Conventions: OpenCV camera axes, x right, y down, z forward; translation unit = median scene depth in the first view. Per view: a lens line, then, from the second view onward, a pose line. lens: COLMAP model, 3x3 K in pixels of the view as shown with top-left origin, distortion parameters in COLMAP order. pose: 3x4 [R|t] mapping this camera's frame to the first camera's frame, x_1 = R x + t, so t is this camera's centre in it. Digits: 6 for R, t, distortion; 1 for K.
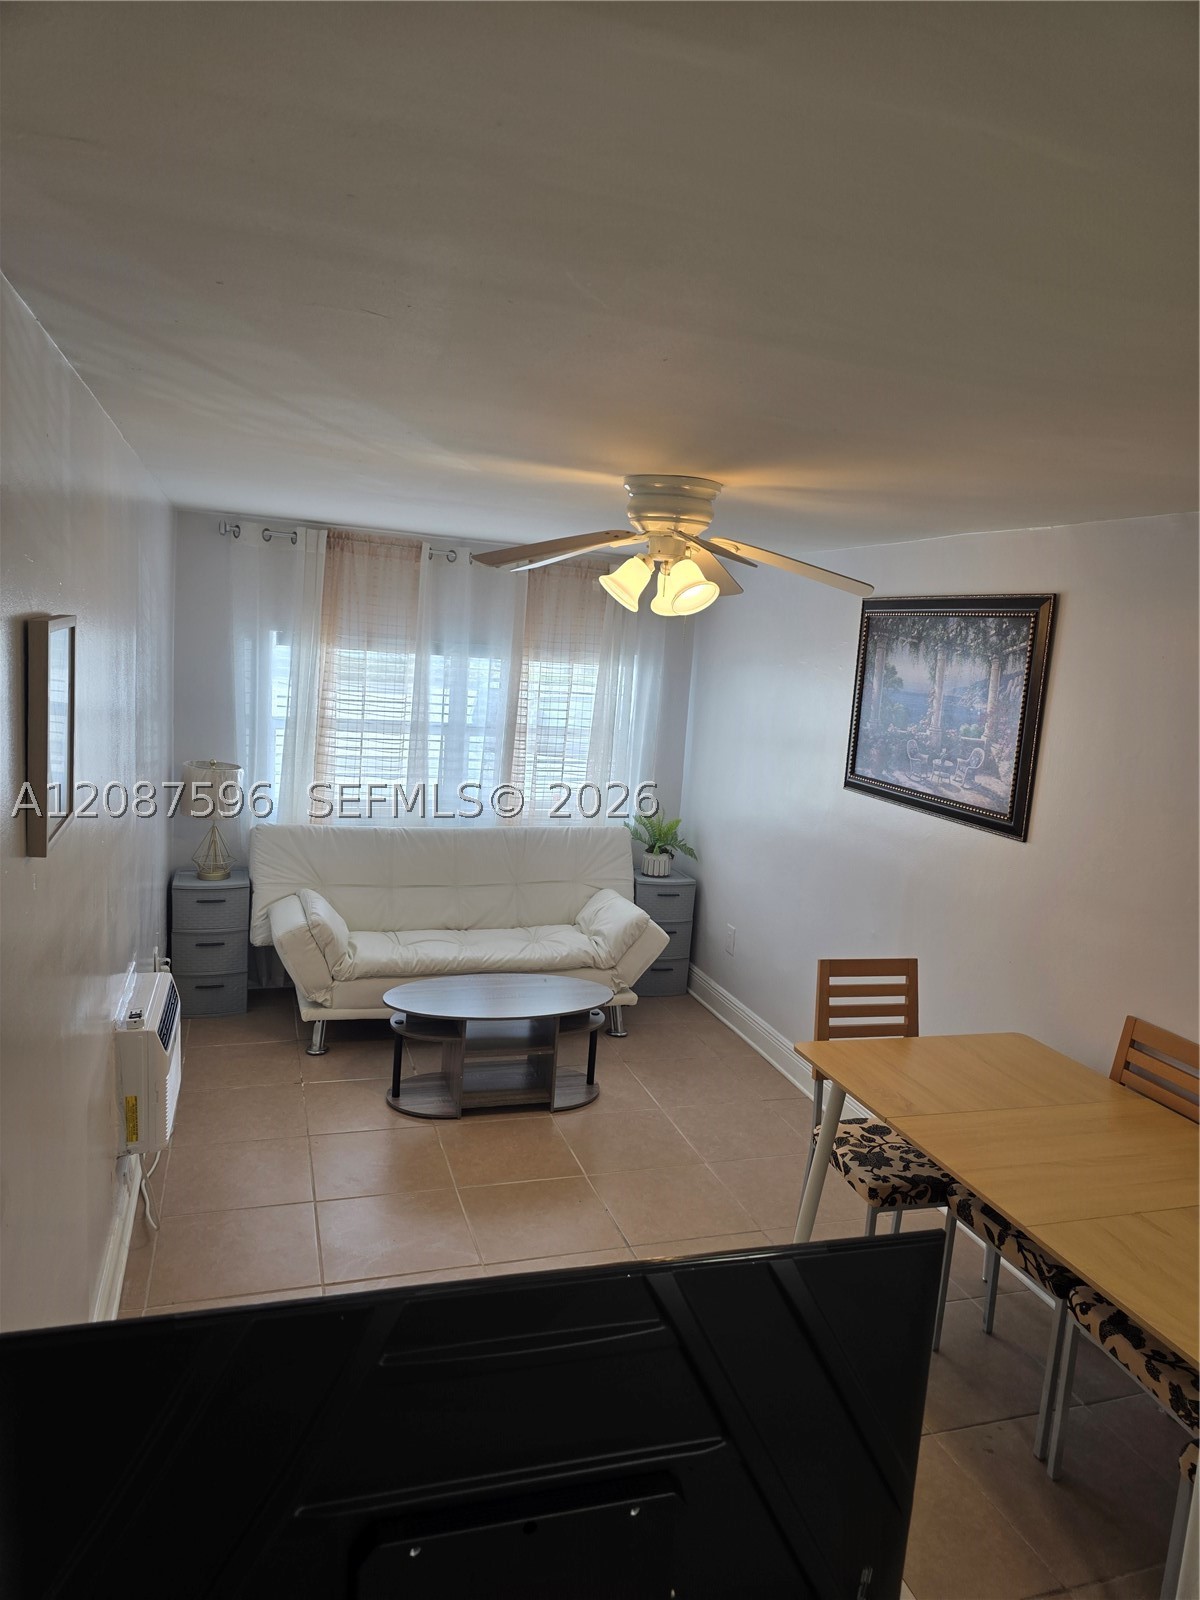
lens RADIAL K [[1064.0, 0, 614.8], [0, 1064.0, 814.1], [0, 0, 1]] dist [0.053916, -0.040744]
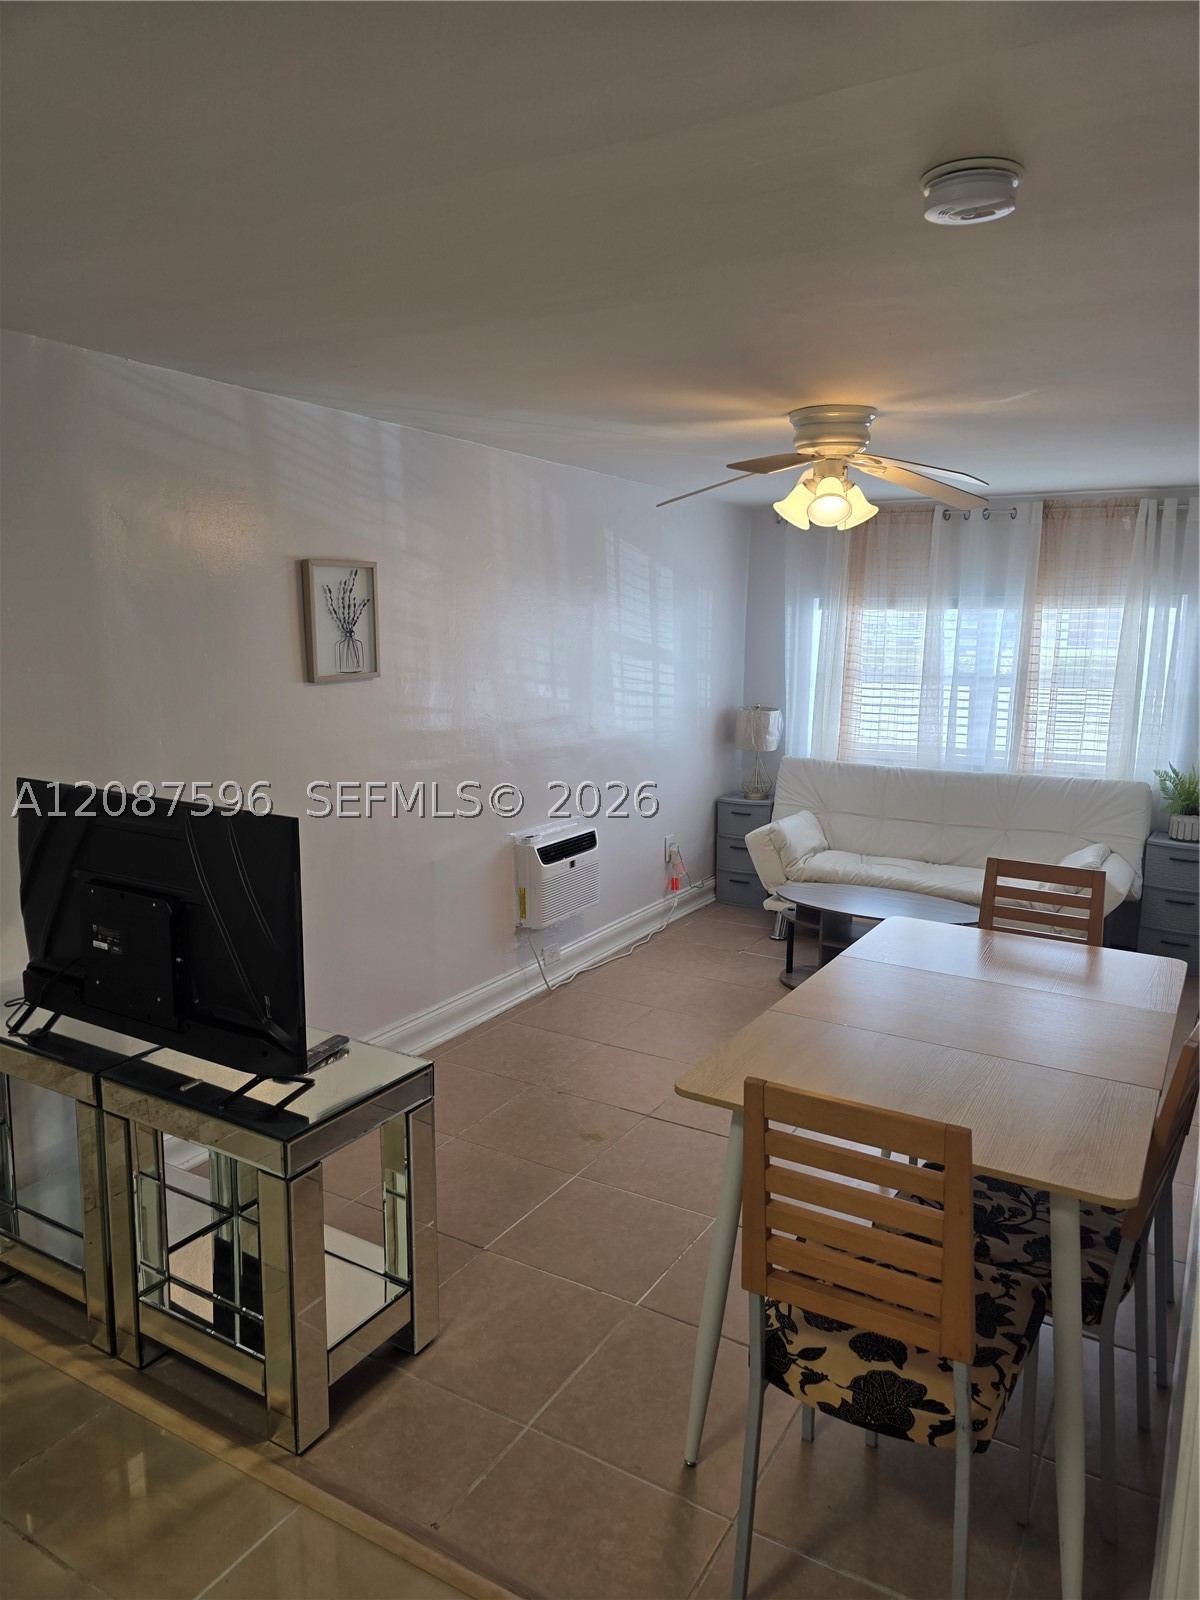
lens RADIAL K [[1068.3, 0, 632.4], [0, 1068.3, 821.7], [0, 0, 1]] dist [0.049199, -0.037446]
pose [[0.664578, 0.073324, -0.743613, 0.458392], [-0.085050, 0.996129, 0.022213, 0.069930], [0.742363, 0.048481, 0.668242, 0.052673]]
